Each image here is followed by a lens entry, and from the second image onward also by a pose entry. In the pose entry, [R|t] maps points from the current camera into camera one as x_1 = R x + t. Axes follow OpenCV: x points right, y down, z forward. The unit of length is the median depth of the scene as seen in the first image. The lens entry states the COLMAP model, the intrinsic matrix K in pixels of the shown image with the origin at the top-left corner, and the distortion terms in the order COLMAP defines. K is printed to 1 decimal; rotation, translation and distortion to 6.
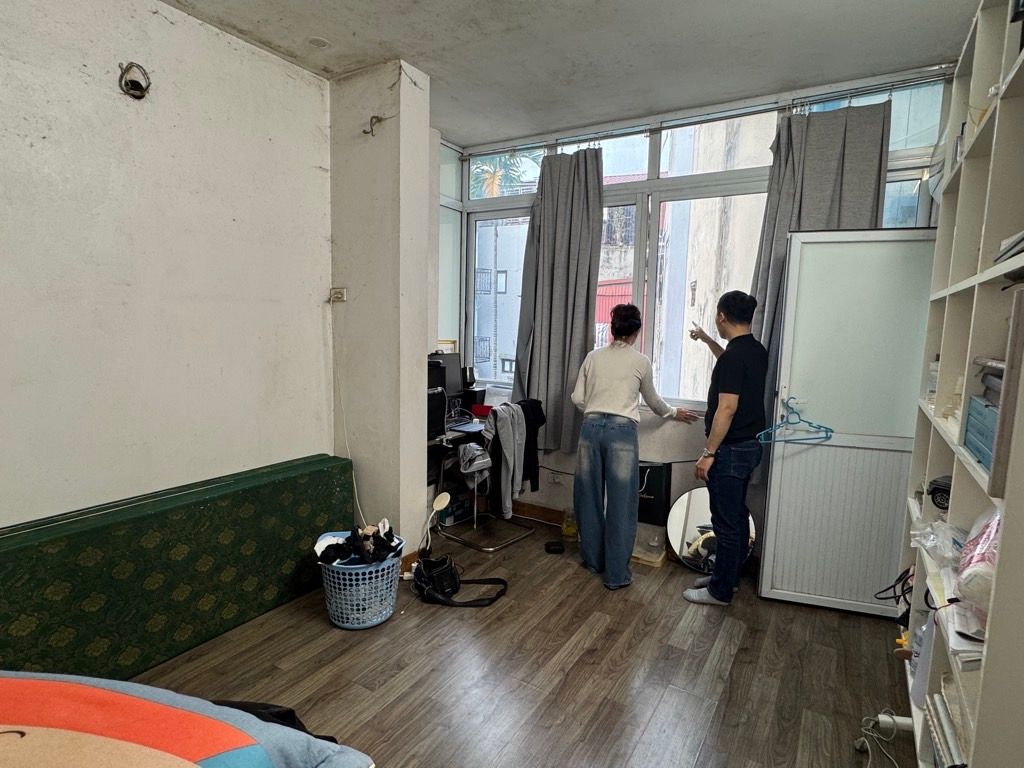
lens RADIAL K [[542.0, 0, 509.7], [0, 542.0, 383.3], [0, 0, 1]] dist [-0.004499, 0.000100]
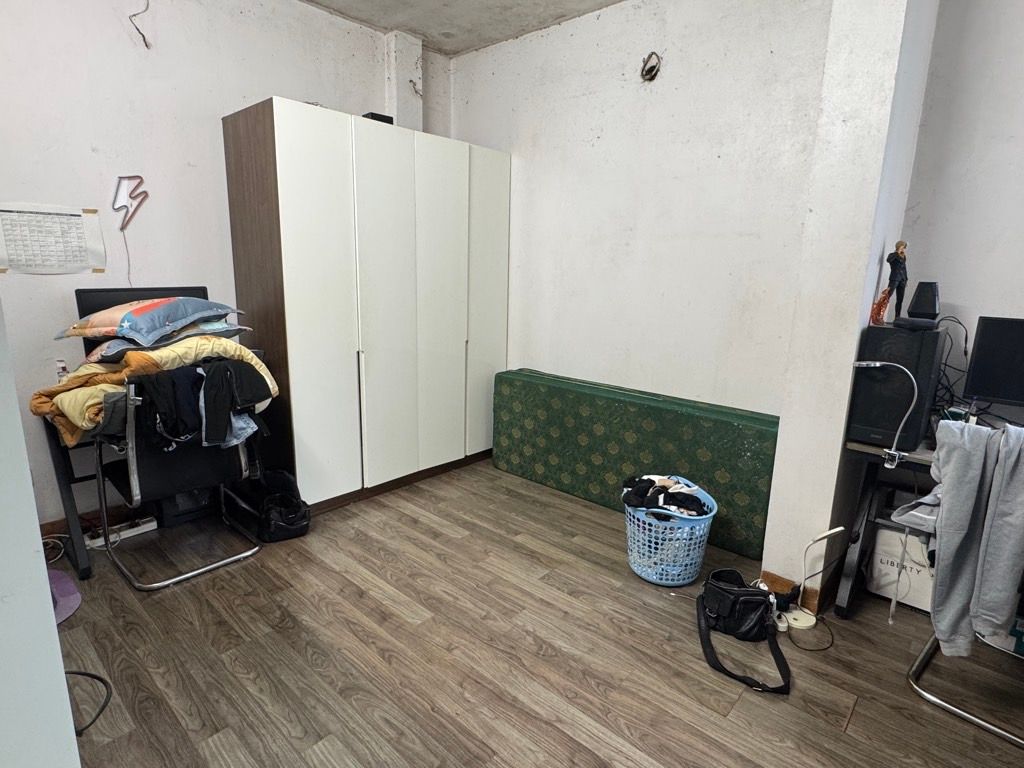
lens RADIAL K [[542.0, 0, 509.7], [0, 542.0, 383.3], [0, 0, 1]] dist [-0.004499, 0.000100]
pose [[-0.166225, 0.180423, -0.969441, 0.720276], [-0.140362, 0.968779, 0.204367, -0.045358], [0.976047, 0.170044, -0.135711, 0.946025]]
